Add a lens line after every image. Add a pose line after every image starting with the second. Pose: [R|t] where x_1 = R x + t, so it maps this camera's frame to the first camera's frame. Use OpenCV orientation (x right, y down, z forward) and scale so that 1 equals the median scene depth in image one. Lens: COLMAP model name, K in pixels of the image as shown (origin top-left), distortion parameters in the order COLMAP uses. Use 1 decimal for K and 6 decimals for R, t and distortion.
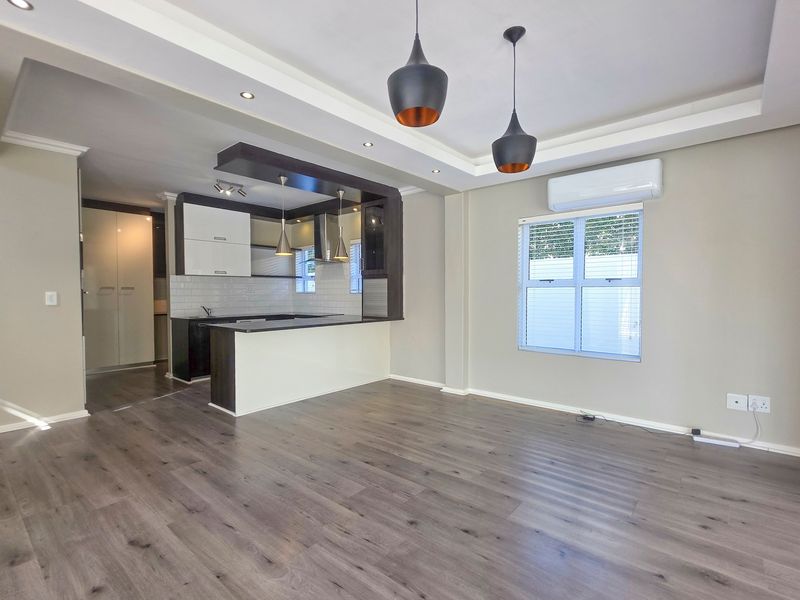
lens RADIAL K [[383.3, 0, 396.3], [0, 383.3, 301.3], [0, 0, 1]] dist [-0.004448, -0.001543]
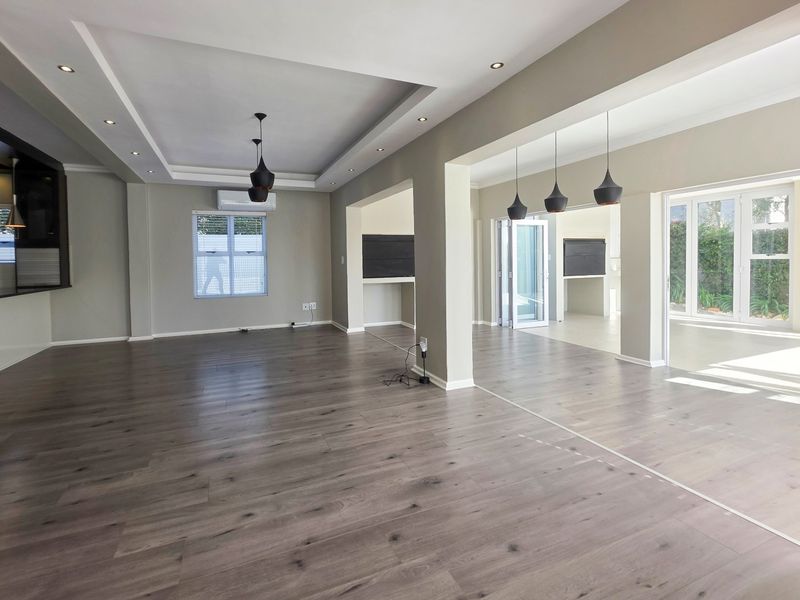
lens RADIAL K [[383.3, 0, 399.6], [0, 383.3, 301.6], [0, 0, 1]] dist [-0.004448, -0.001543]
pose [[0.404701, -0.107101, 0.908155, -0.766137], [0.035516, 0.994209, 0.101422, 0.016761], [-0.913759, -0.008792, 0.406162, -0.354542]]
